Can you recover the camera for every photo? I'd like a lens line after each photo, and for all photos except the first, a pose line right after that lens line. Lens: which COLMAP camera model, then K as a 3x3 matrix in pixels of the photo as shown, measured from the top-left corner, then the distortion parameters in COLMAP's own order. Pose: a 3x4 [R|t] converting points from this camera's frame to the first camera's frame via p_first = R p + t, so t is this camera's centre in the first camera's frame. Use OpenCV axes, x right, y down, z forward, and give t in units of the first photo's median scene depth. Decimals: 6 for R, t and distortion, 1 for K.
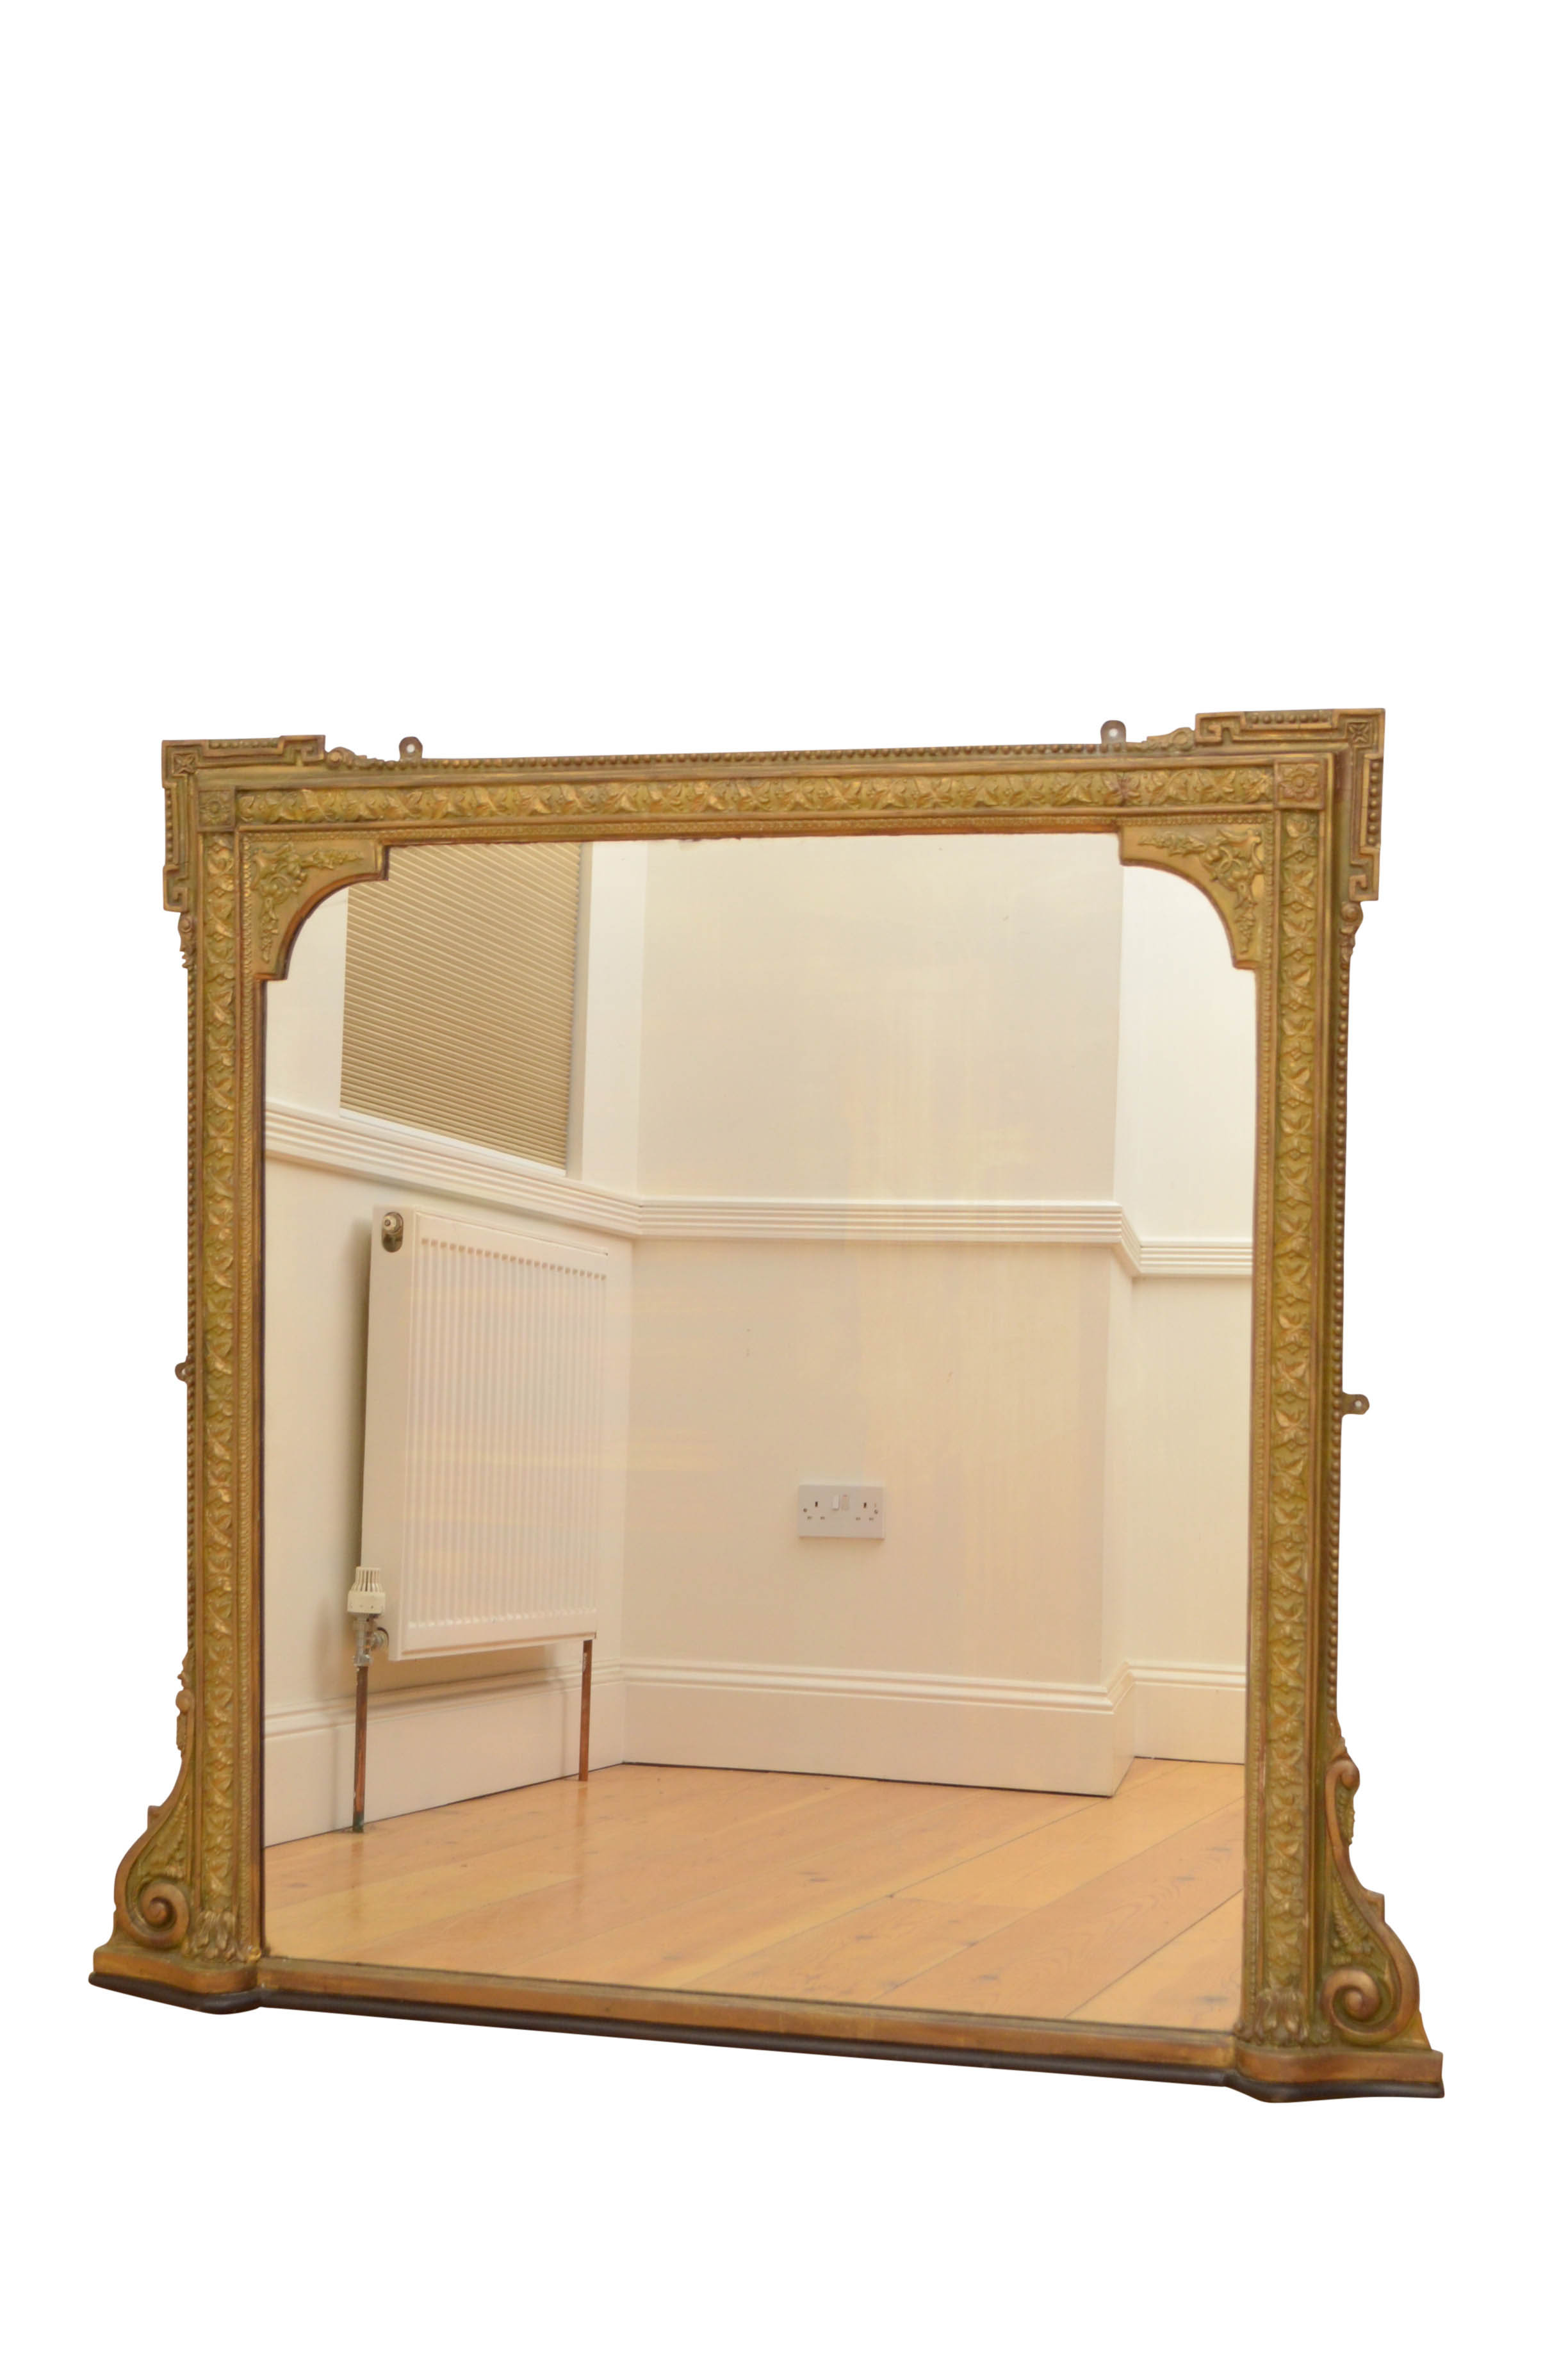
lens RADIAL K [[3395.5, 0, 782.2], [0, 3395.5, 1256.8], [0, 0, 1]] dist [-0.020422, 0.008858]
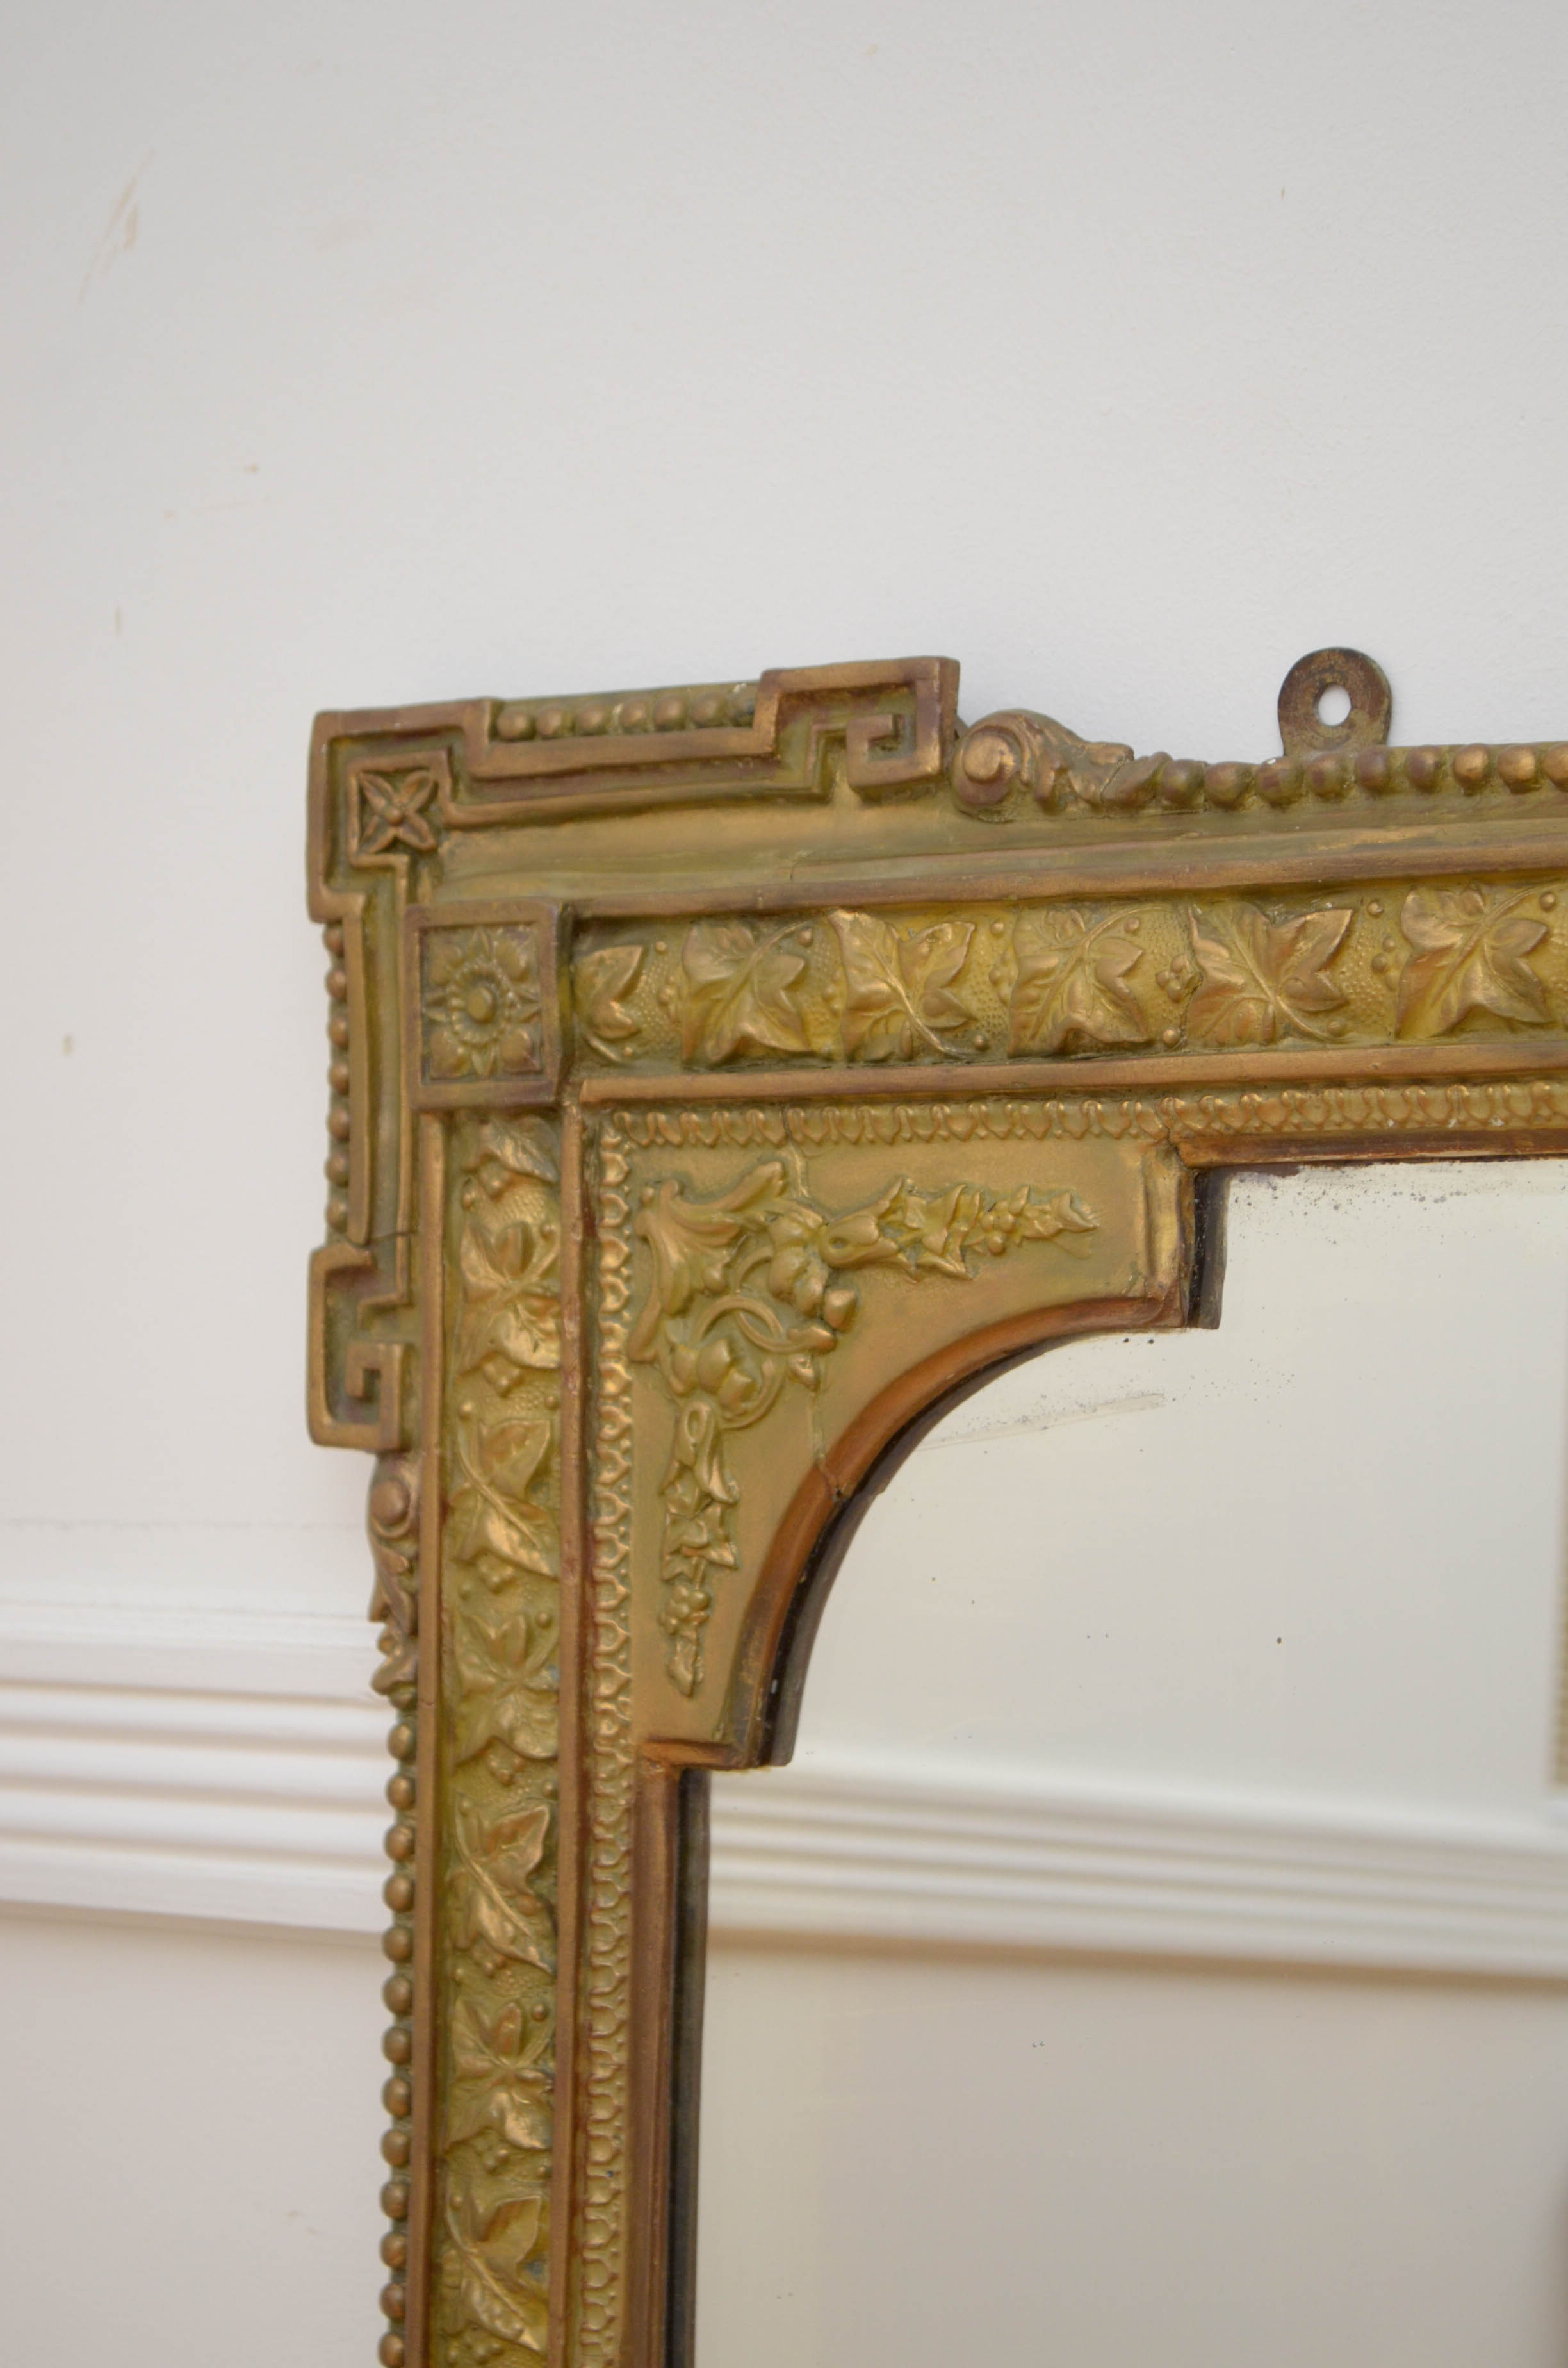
lens RADIAL K [[5343.7, 0, 787.2], [0, 5343.7, 1275.2], [0, 0, 1]] dist [0.050994, -0.037386]
pose [[0.941835, -0.000372, -0.336075, -0.030733], [-0.021390, 0.997905, -0.061052, -0.098860], [0.335394, 0.064689, 0.939854, 0.717481]]
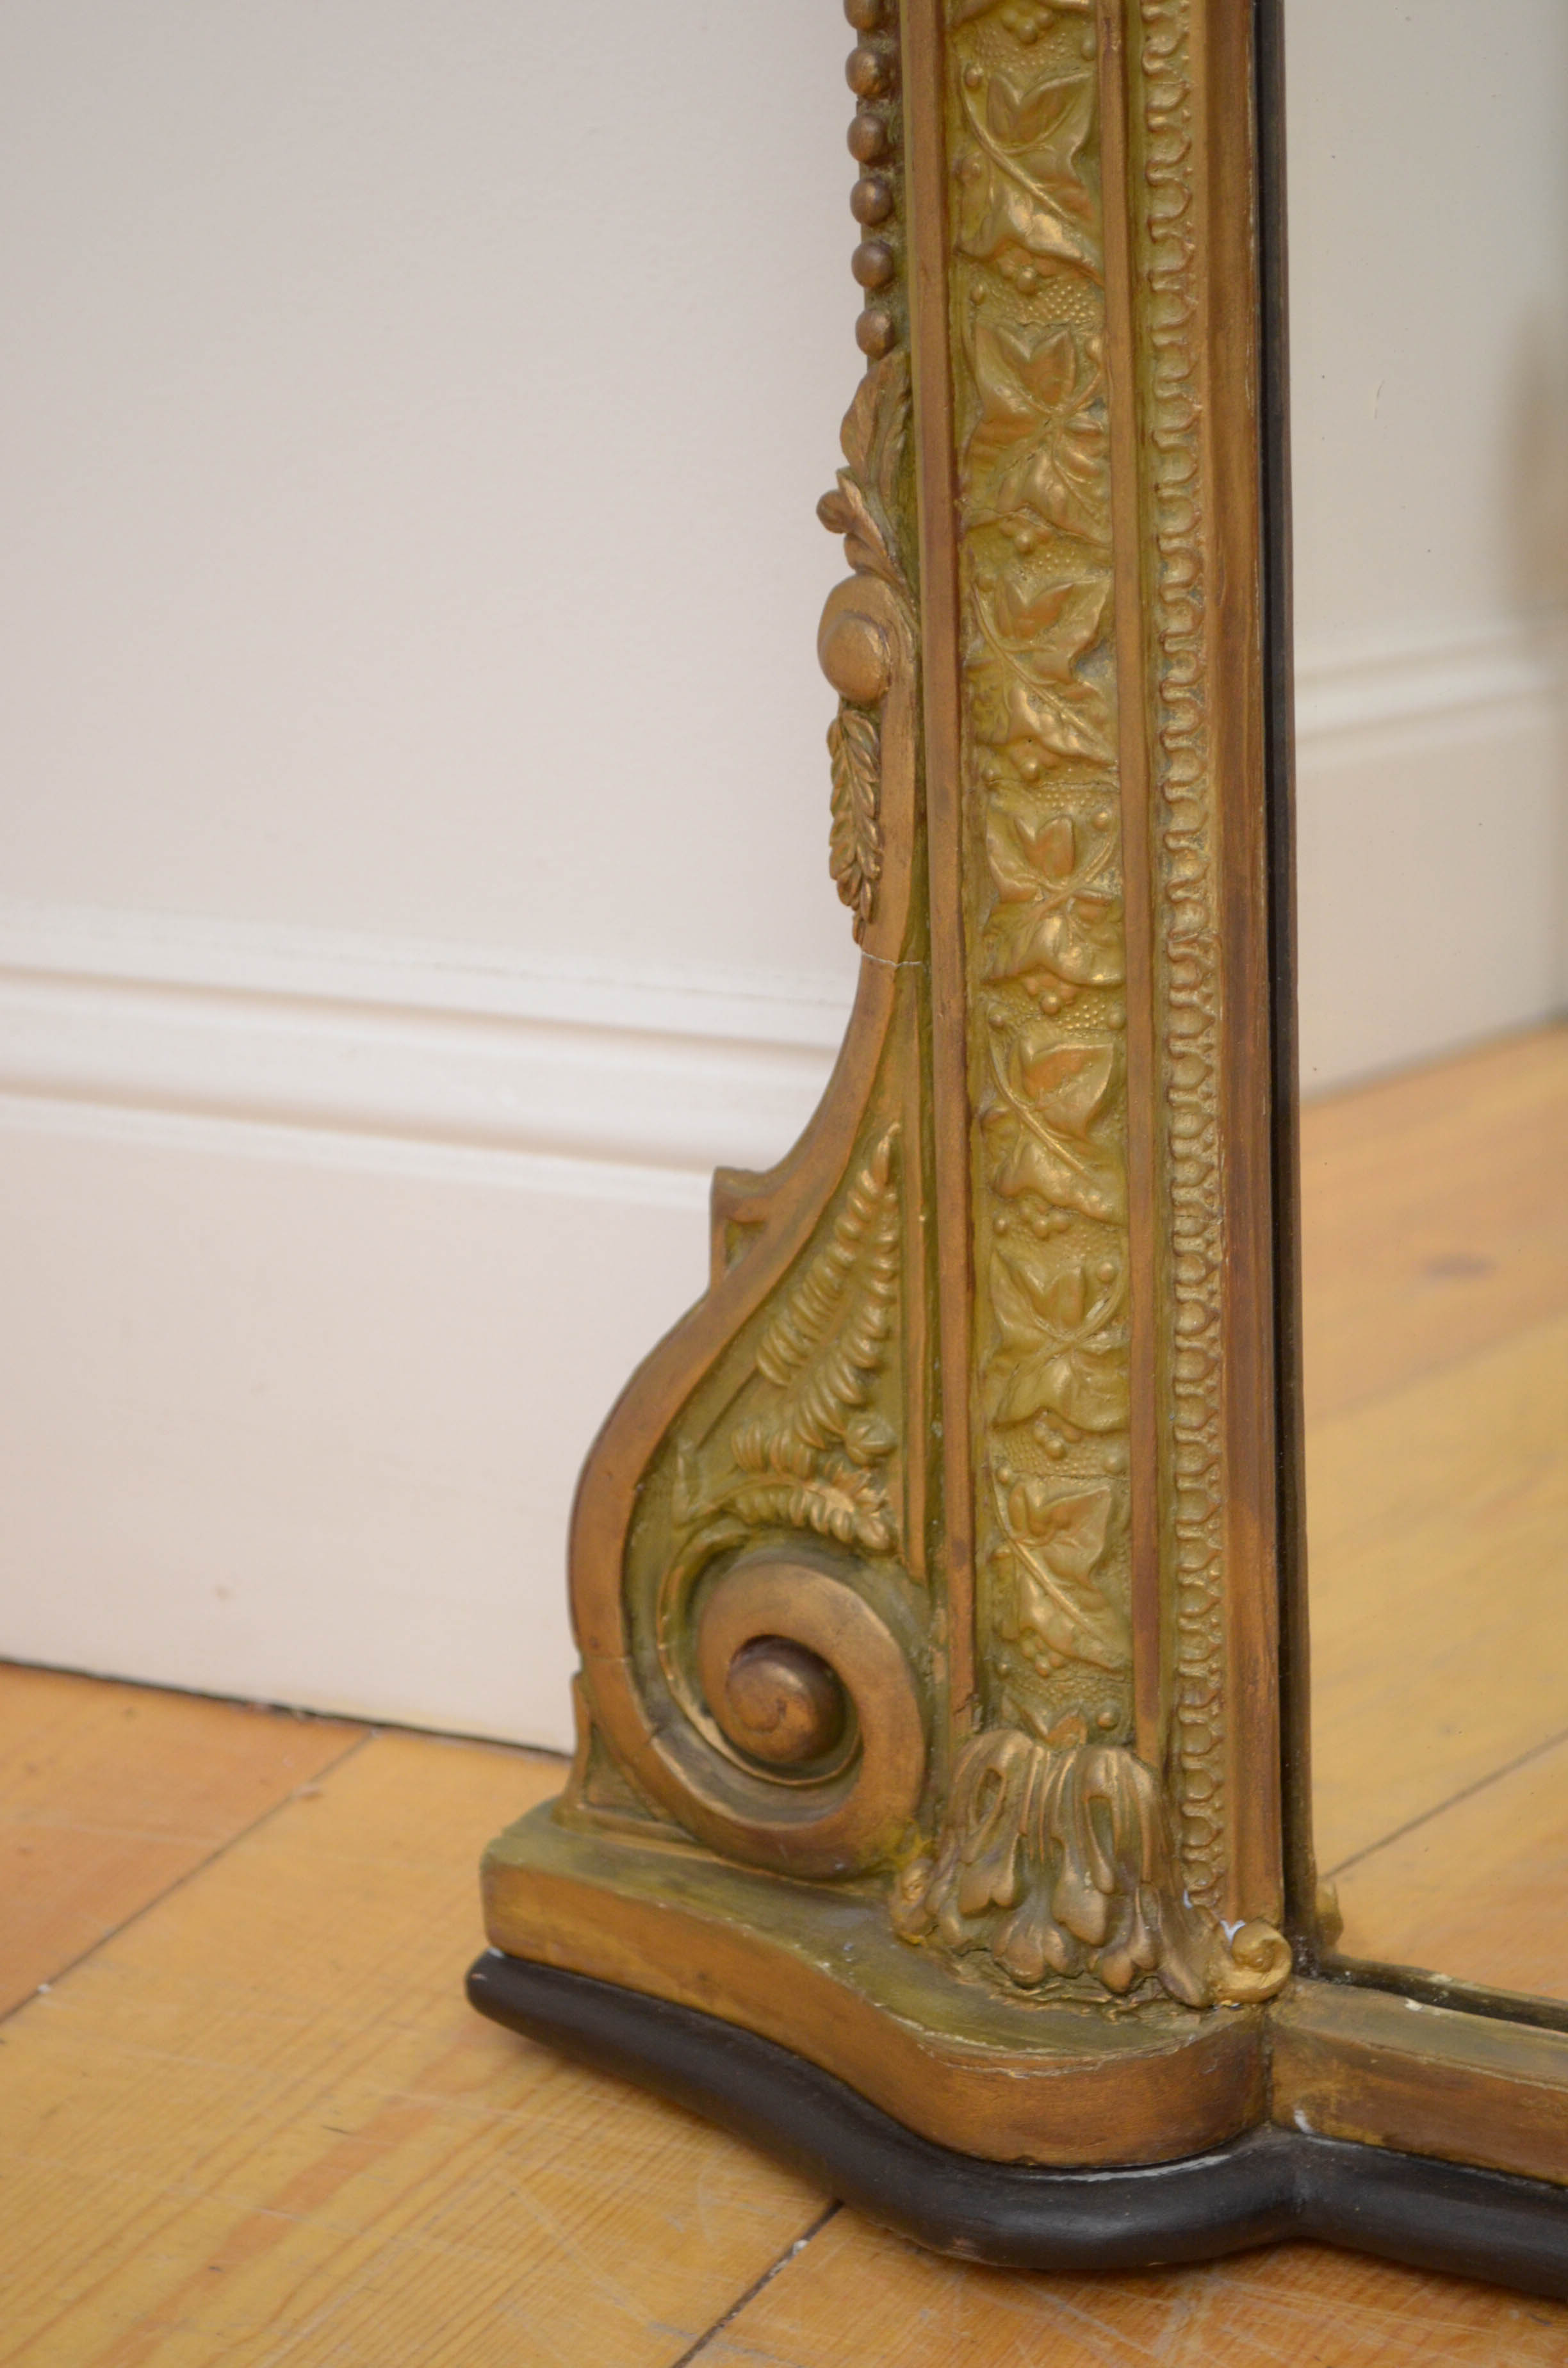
lens RADIAL K [[5343.7, 0, 787.2], [0, 5343.7, 1275.2], [0, 0, 1]] dist [0.050994, -0.037386]
pose [[0.966346, 0.027813, -0.255738, -0.113437], [0.037709, 0.968084, 0.247774, 0.099853], [0.254468, -0.249079, 0.934455, 0.778006]]
